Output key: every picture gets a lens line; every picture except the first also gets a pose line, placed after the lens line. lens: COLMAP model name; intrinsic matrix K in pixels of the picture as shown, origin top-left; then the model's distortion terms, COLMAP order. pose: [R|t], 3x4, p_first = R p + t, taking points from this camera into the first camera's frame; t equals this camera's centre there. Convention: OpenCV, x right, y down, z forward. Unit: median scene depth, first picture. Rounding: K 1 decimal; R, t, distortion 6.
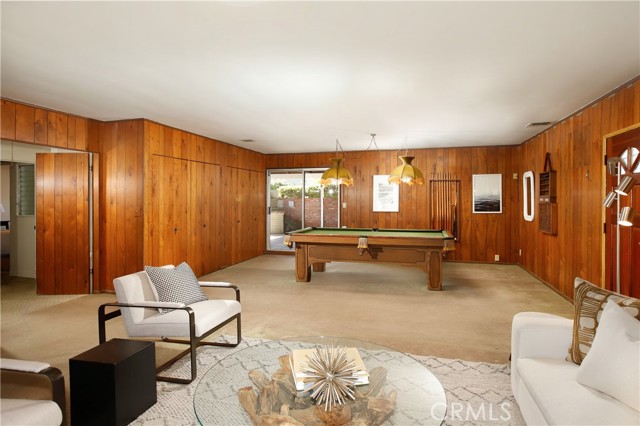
lens RADIAL K [[378.2, 0, 322.5], [0, 378.2, 201.7], [0, 0, 1]] dist [-0.002783, -0.000404]
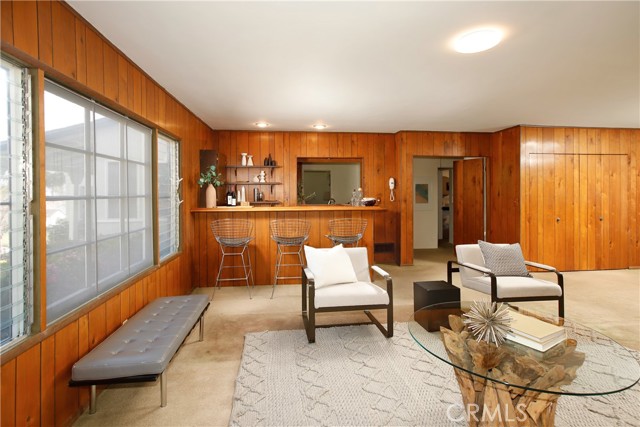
lens RADIAL K [[335.9, 0, 317.3], [0, 335.9, 191.2], [0, 0, 1]] dist [0.006175, 0.001601]
pose [[0.380515, -0.006880, -0.924749, 0.235127], [-0.004506, 0.999947, -0.009294, 0.003799], [0.924764, 0.007703, 0.380463, -0.004290]]
